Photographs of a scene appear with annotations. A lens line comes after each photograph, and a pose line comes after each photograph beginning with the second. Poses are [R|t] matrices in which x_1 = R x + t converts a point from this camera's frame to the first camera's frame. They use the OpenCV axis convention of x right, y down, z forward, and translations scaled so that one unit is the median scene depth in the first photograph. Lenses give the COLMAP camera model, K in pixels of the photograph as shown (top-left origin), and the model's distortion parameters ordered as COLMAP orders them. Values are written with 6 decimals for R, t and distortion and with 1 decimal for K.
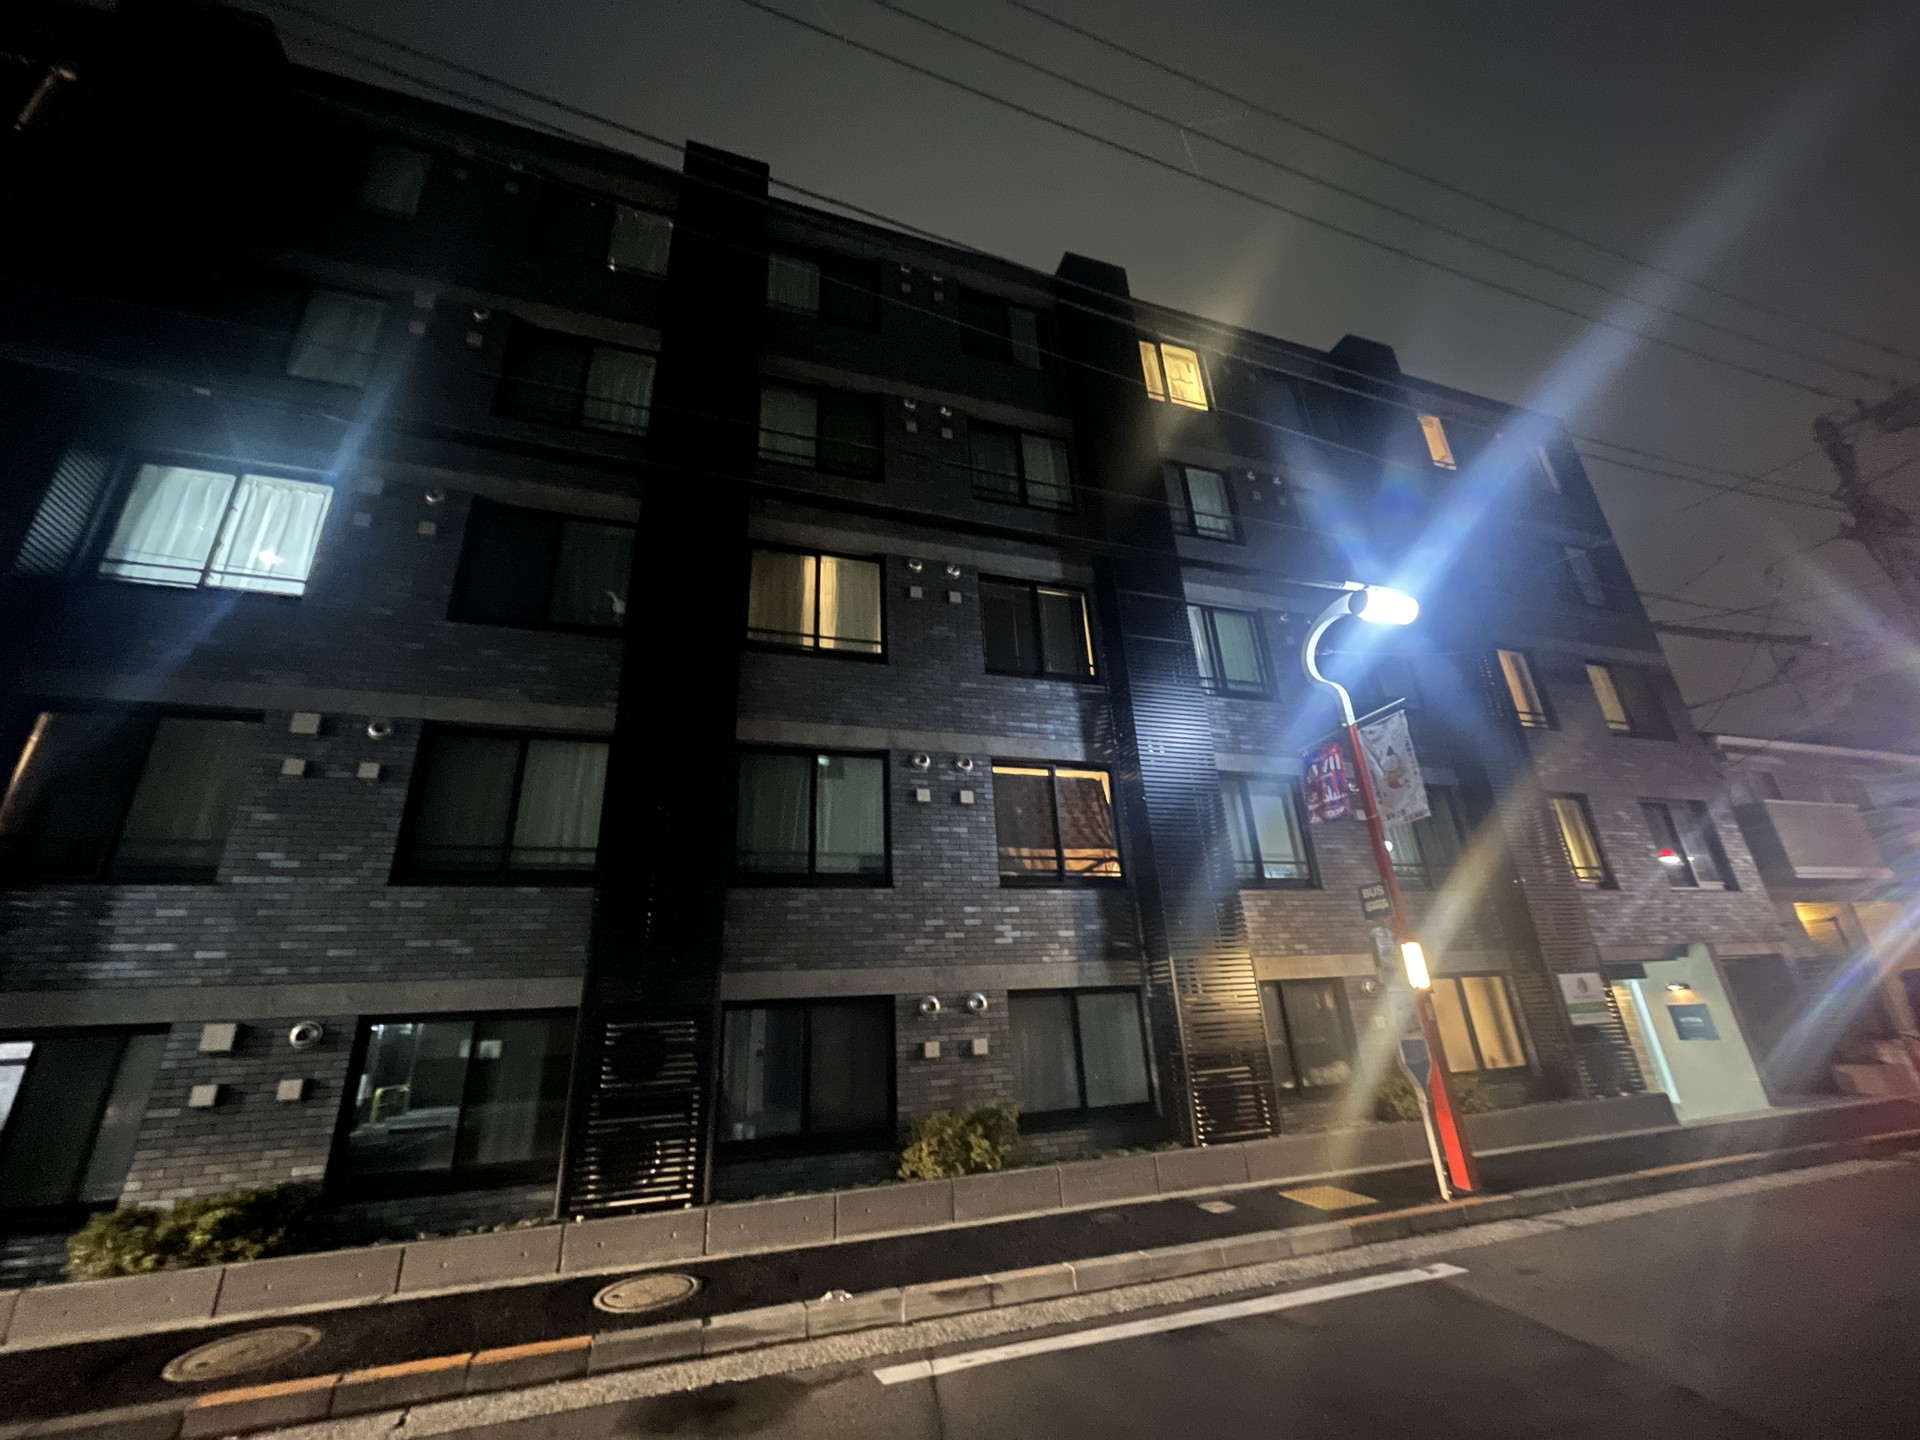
lens RADIAL K [[771.5, 0, 960.5], [0, 771.5, 718.3], [0, 0, 1]] dist [0.000662, -0.000144]
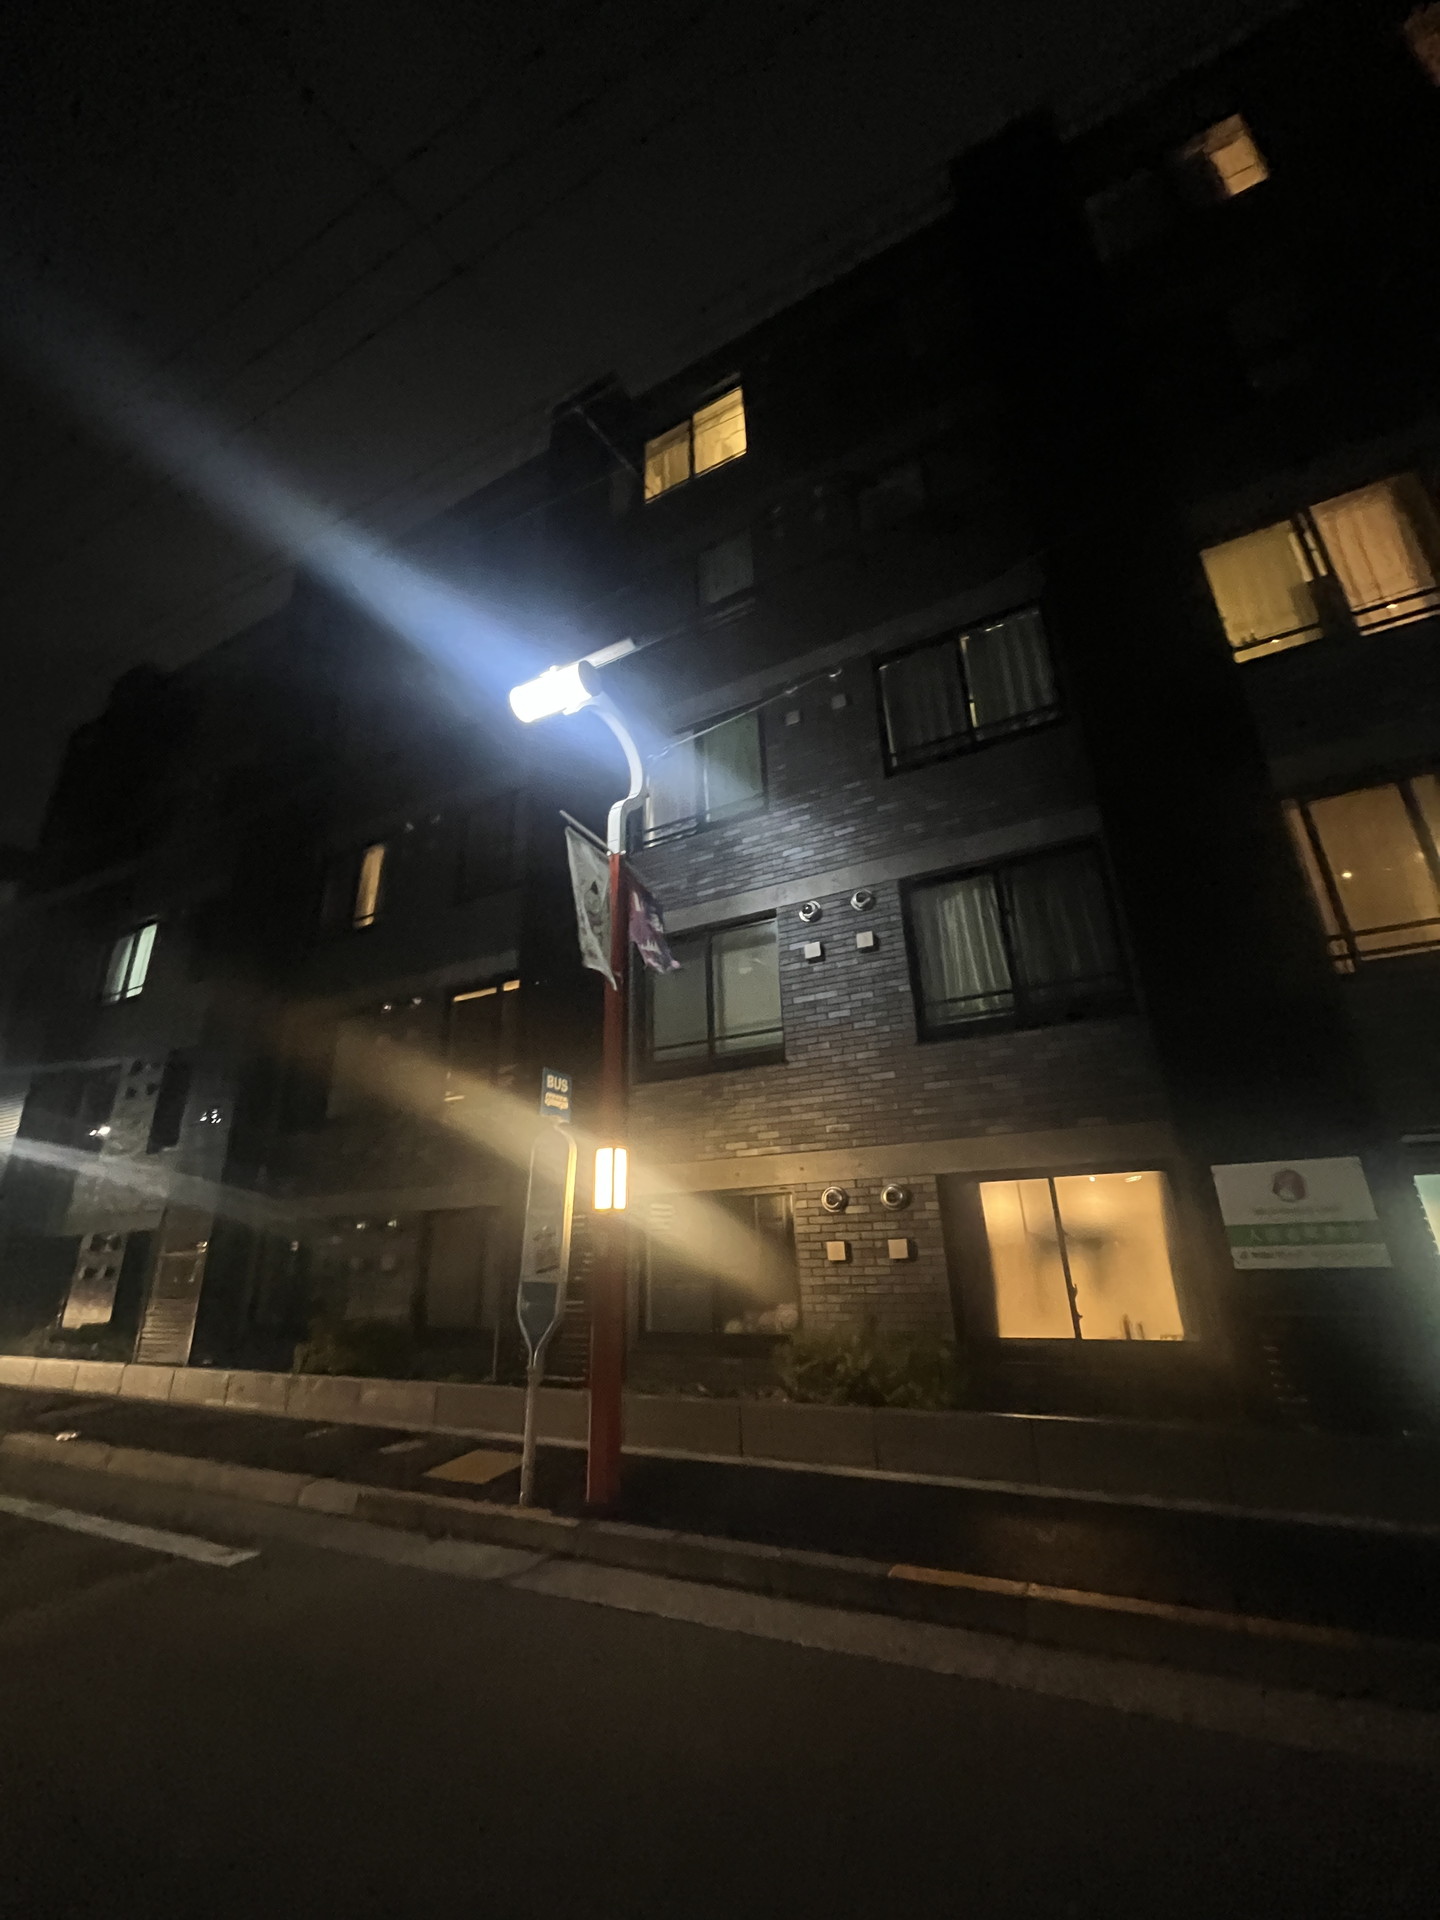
lens RADIAL K [[771.5, 0, 720.4], [0, 771.5, 956.2], [0, 0, 1]] dist [0.000662, -0.000144]
pose [[0.687574, -0.230583, -0.688530, 1.080784], [0.267417, 0.962003, -0.055122, 0.174142], [0.675078, -0.146224, 0.723110, 0.534737]]
